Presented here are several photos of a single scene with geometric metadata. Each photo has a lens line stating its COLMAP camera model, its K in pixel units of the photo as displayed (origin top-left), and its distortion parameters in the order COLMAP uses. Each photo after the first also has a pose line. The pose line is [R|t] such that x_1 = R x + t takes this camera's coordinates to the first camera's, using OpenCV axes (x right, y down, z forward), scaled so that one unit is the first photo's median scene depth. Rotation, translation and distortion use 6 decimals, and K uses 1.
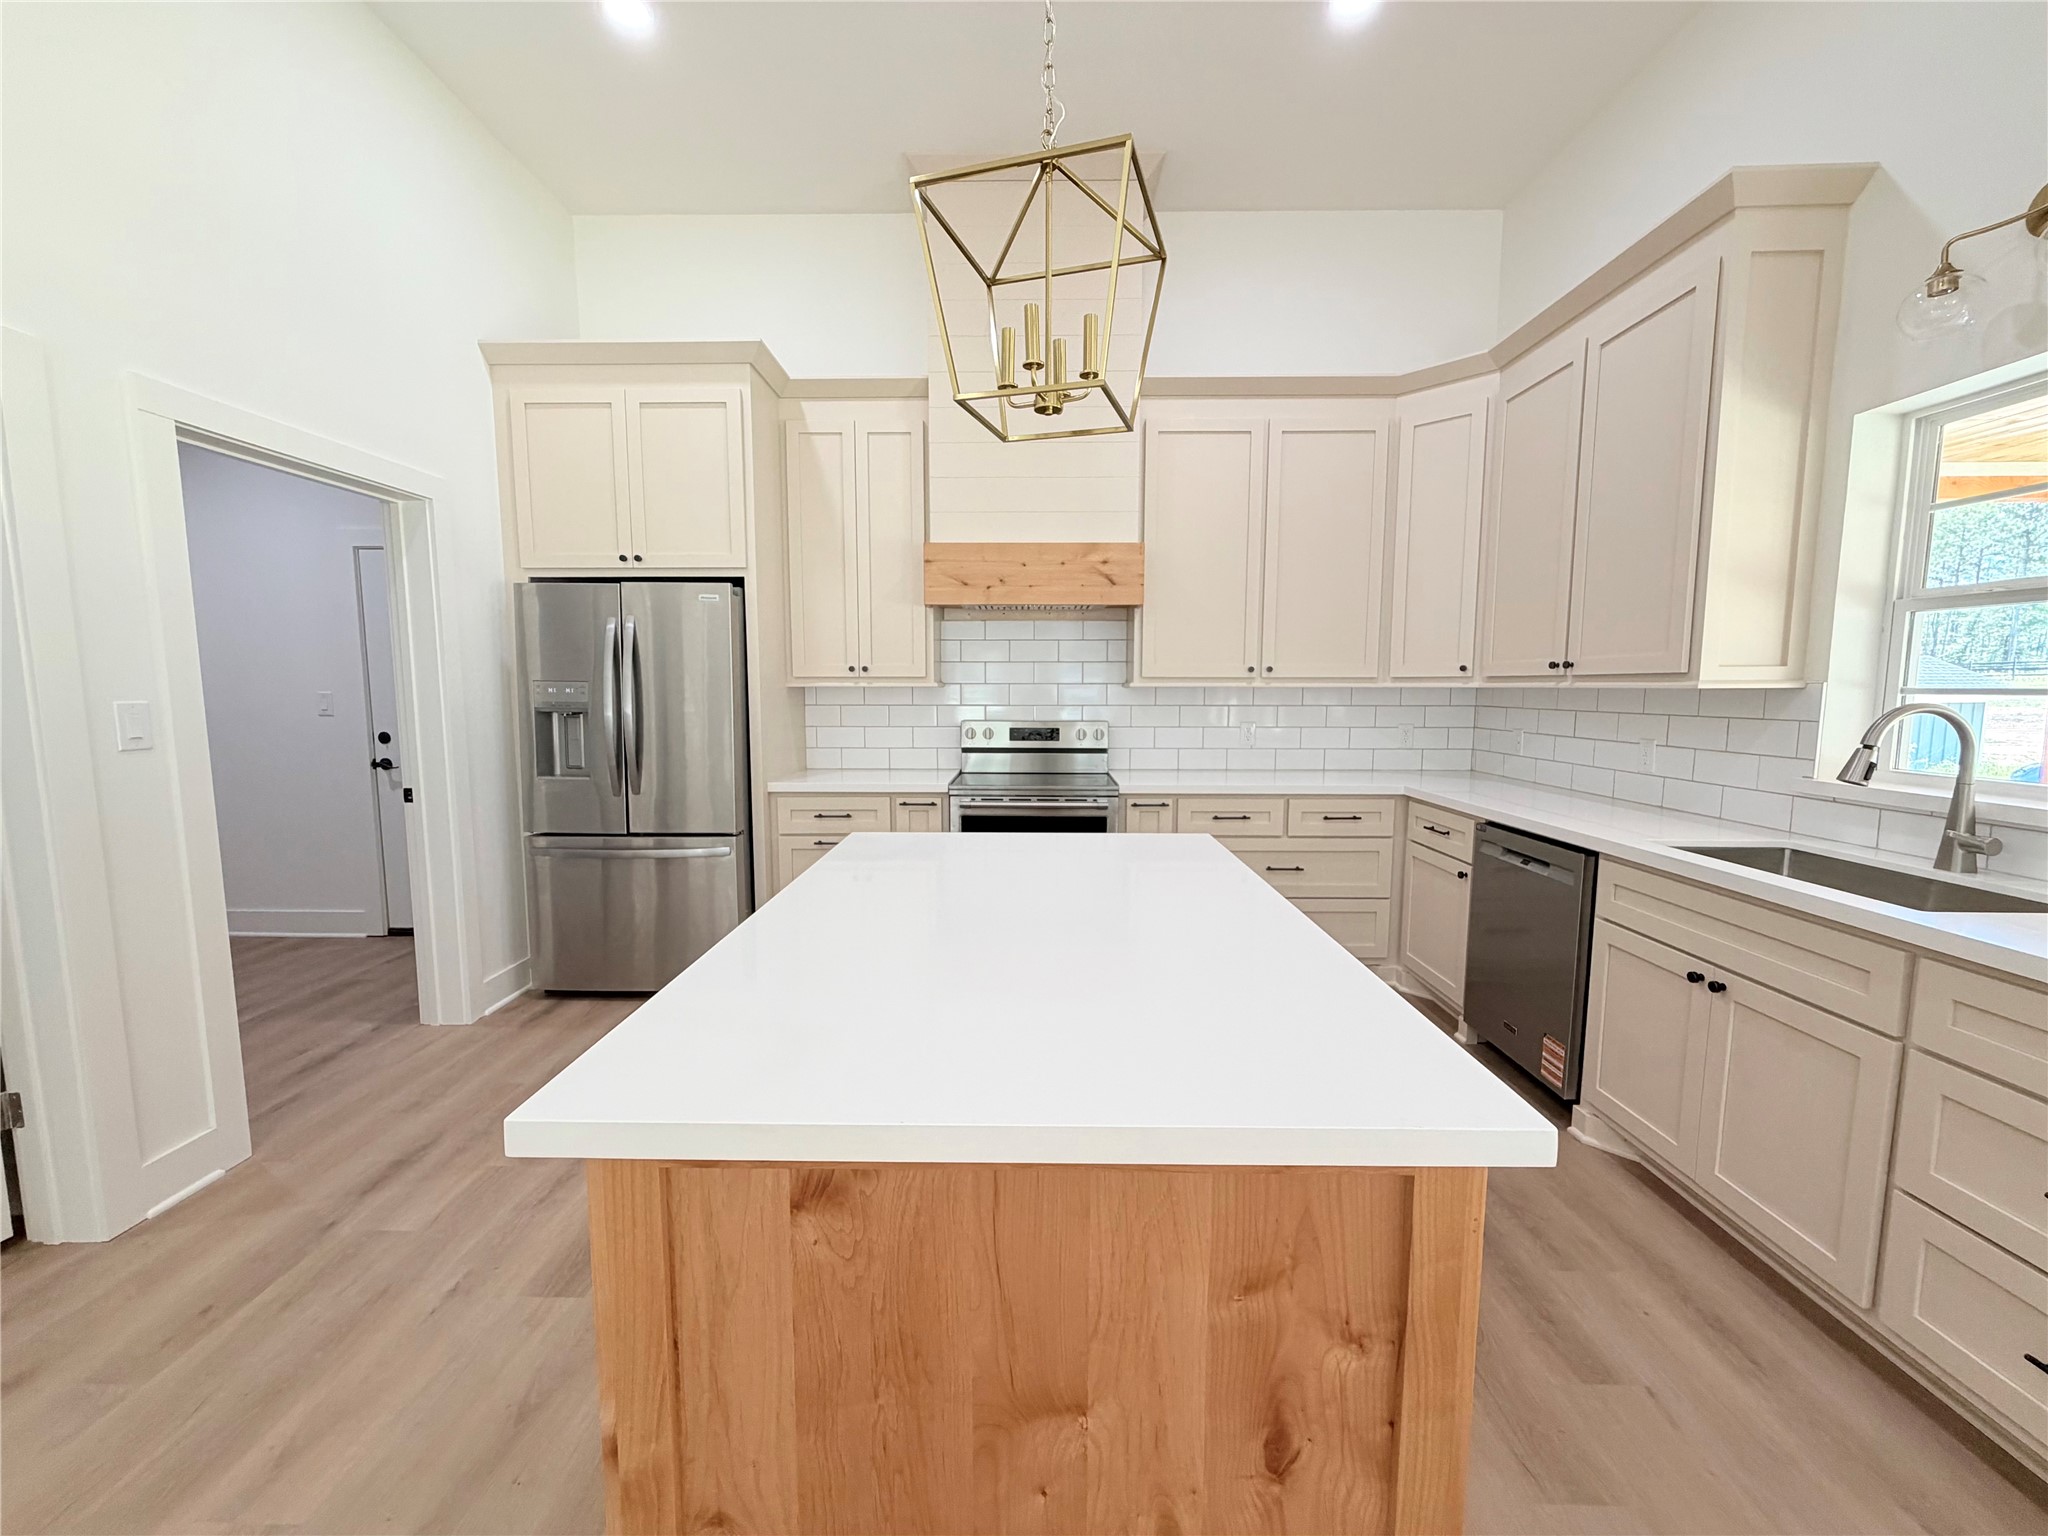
lens RADIAL K [[815.6, 0, 1019.8], [0, 815.6, 765.9], [0, 0, 1]] dist [0.001092, -0.000104]
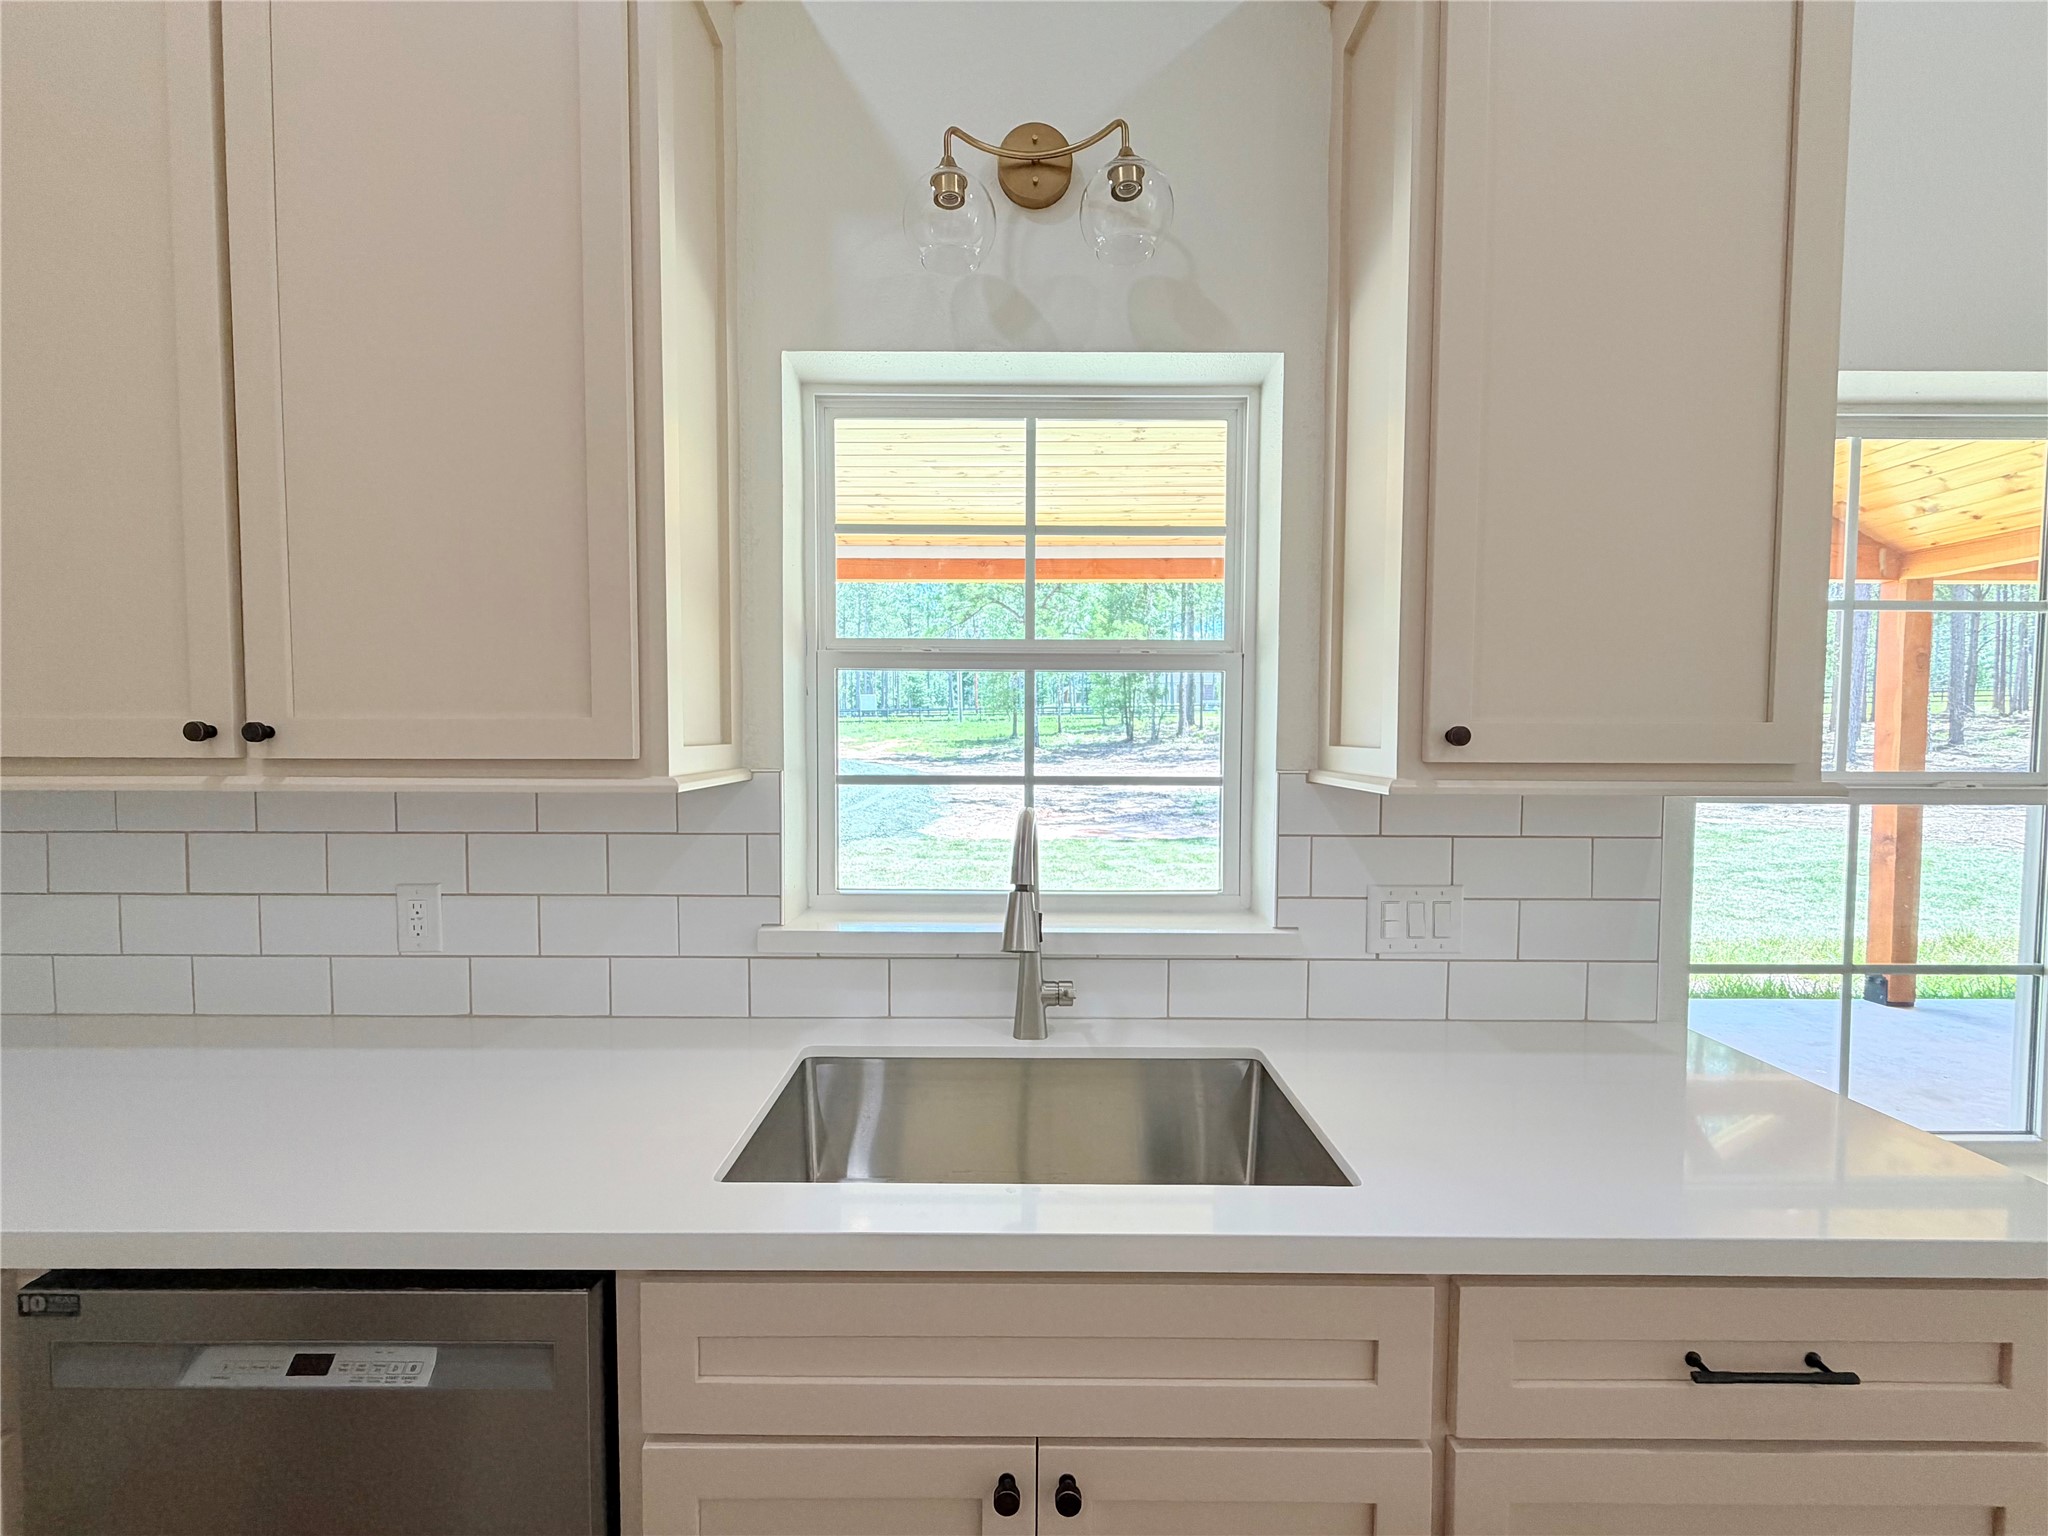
lens RADIAL K [[815.6, 0, 1019.0], [0, 815.6, 770.2], [0, 0, 1]] dist [0.001092, -0.000104]
pose [[-0.015679, -0.042333, 0.998981, 0.524604], [0.095046, 0.994516, 0.043636, -0.163536], [-0.995349, 0.095633, -0.011569, 1.197390]]
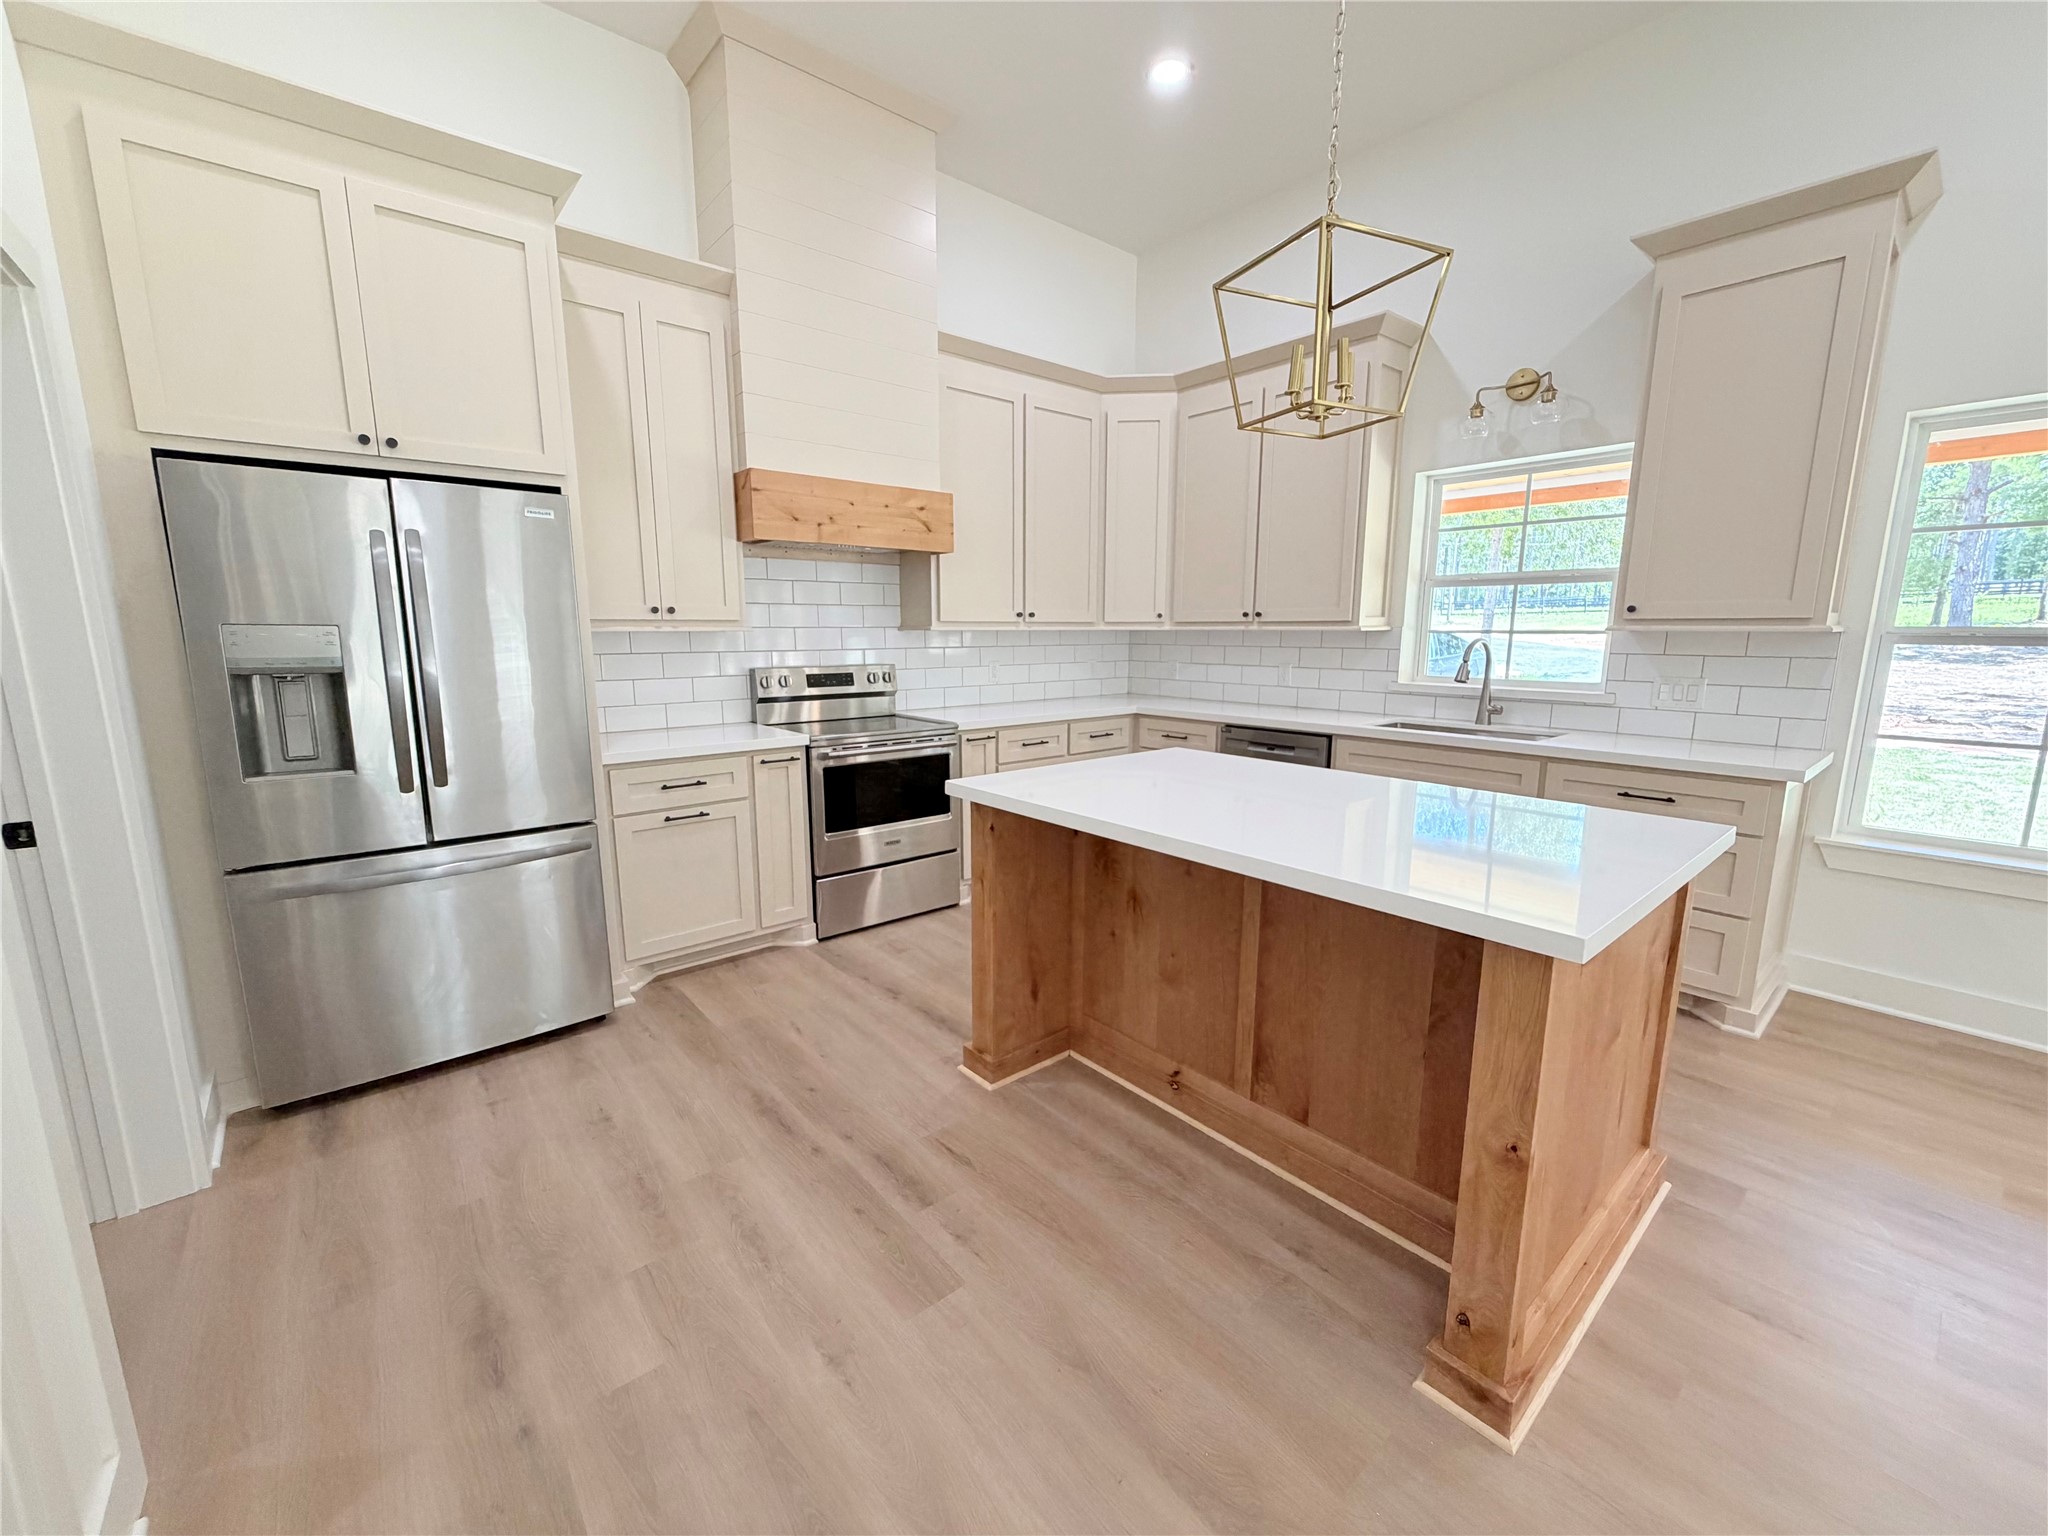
lens RADIAL K [[815.6, 0, 1020.1], [0, 815.6, 766.2], [0, 0, 1]] dist [0.001092, -0.000104]
pose [[0.755834, -0.111201, 0.645251, -1.155468], [0.065858, 0.993387, 0.094053, -0.034266], [-0.651443, -0.028593, 0.758159, 0.288159]]
